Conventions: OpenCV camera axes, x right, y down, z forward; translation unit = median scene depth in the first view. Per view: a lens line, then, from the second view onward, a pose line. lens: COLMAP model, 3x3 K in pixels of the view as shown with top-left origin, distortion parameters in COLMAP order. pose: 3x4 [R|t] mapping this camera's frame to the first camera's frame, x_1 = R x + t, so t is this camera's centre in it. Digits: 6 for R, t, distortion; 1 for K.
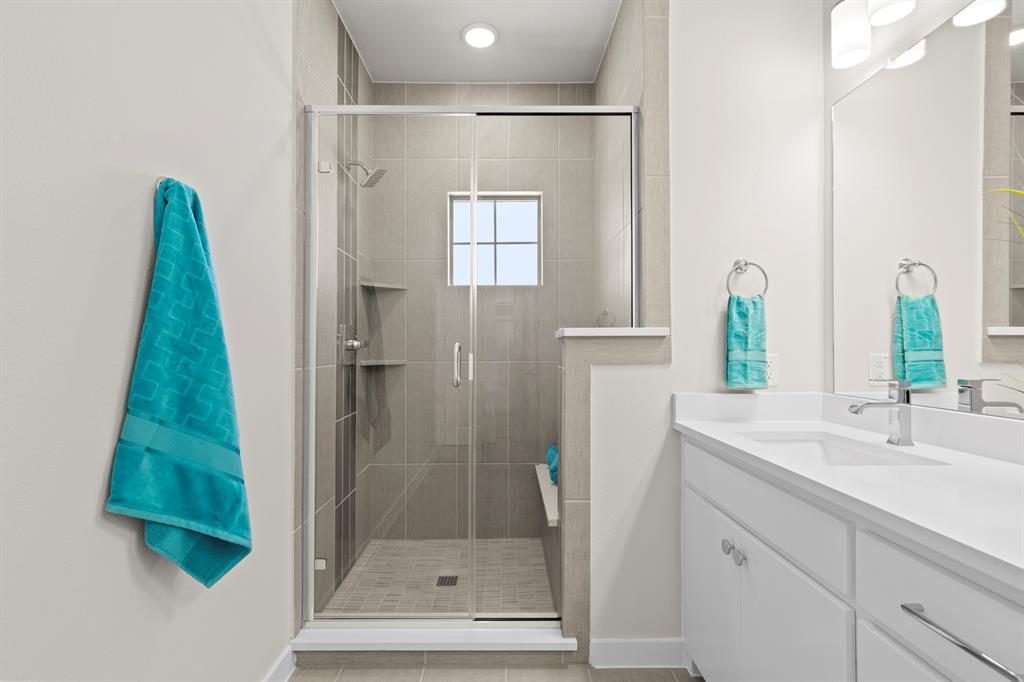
lens RADIAL K [[449.3, 0, 510.3], [0, 449.3, 351.0], [0, 0, 1]] dist [0.000090, -0.000273]
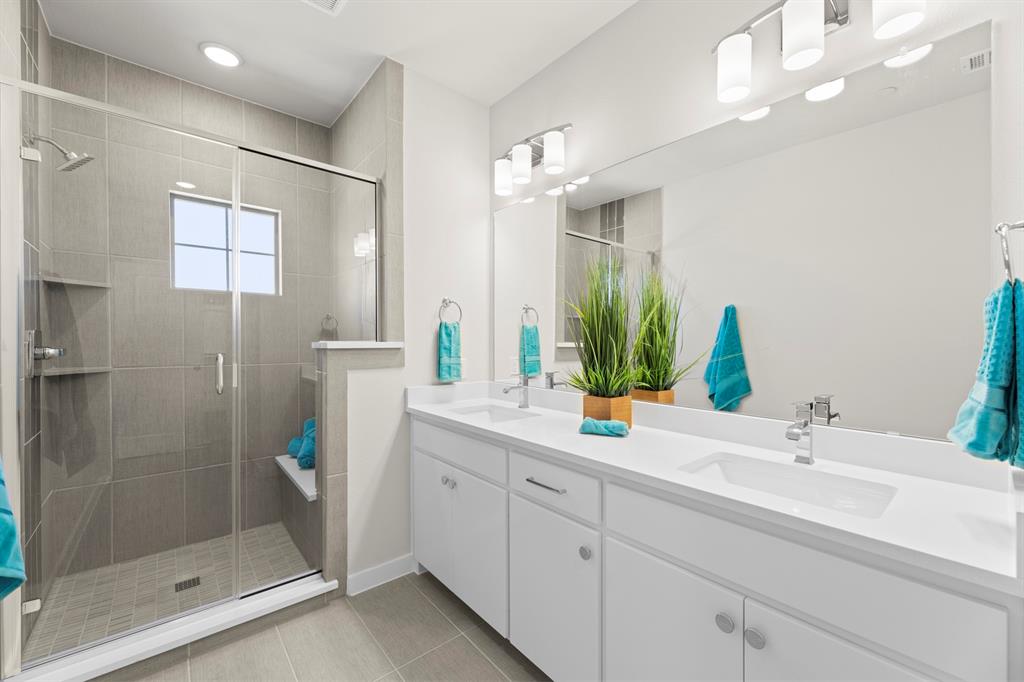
lens RADIAL K [[407.2, 0, 512.0], [0, 407.2, 341.0], [0, 0, 1]] dist [-0.002097, -0.000211]
pose [[0.767113, 0.006280, 0.641481, -0.221237], [-0.006157, 0.999978, -0.002426, -0.055227], [-0.641482, -0.002089, 0.767135, -0.231475]]
